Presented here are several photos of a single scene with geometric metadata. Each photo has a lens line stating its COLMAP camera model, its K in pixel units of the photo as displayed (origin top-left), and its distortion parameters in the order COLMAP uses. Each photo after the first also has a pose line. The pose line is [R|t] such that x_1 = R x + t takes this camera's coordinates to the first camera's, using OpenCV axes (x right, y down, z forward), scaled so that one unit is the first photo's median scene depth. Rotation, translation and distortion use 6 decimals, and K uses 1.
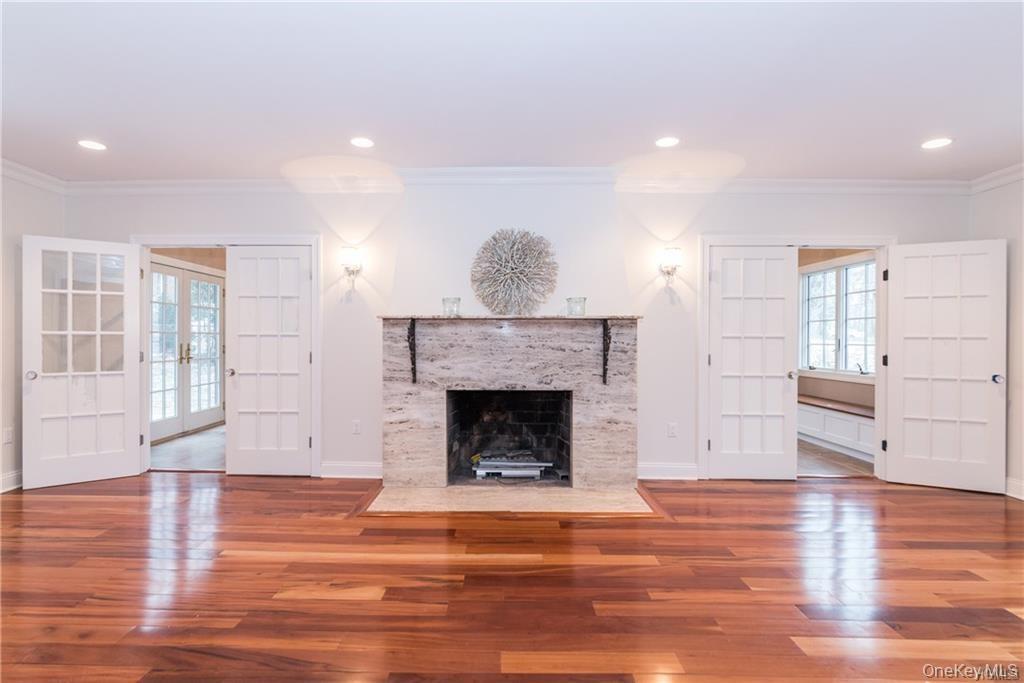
lens RADIAL K [[481.1, 0, 512.0], [0, 481.1, 341.5], [0, 0, 1]] dist [-0.003853, -0.000886]
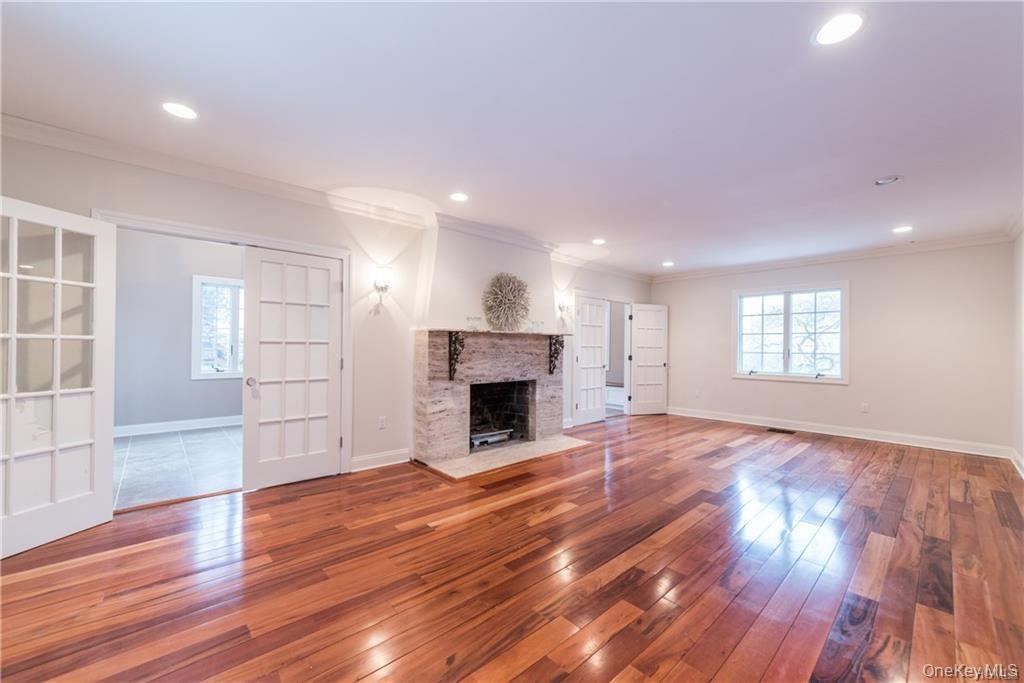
lens RADIAL K [[399.6, 0, 509.1], [0, 399.6, 345.3], [0, 0, 1]] dist [-0.000630, -0.000181]
pose [[0.724166, 0.006178, 0.689598, -0.838477], [-0.004999, 0.999981, -0.003709, -0.006633], [-0.689608, -0.000761, 0.724183, 0.100407]]
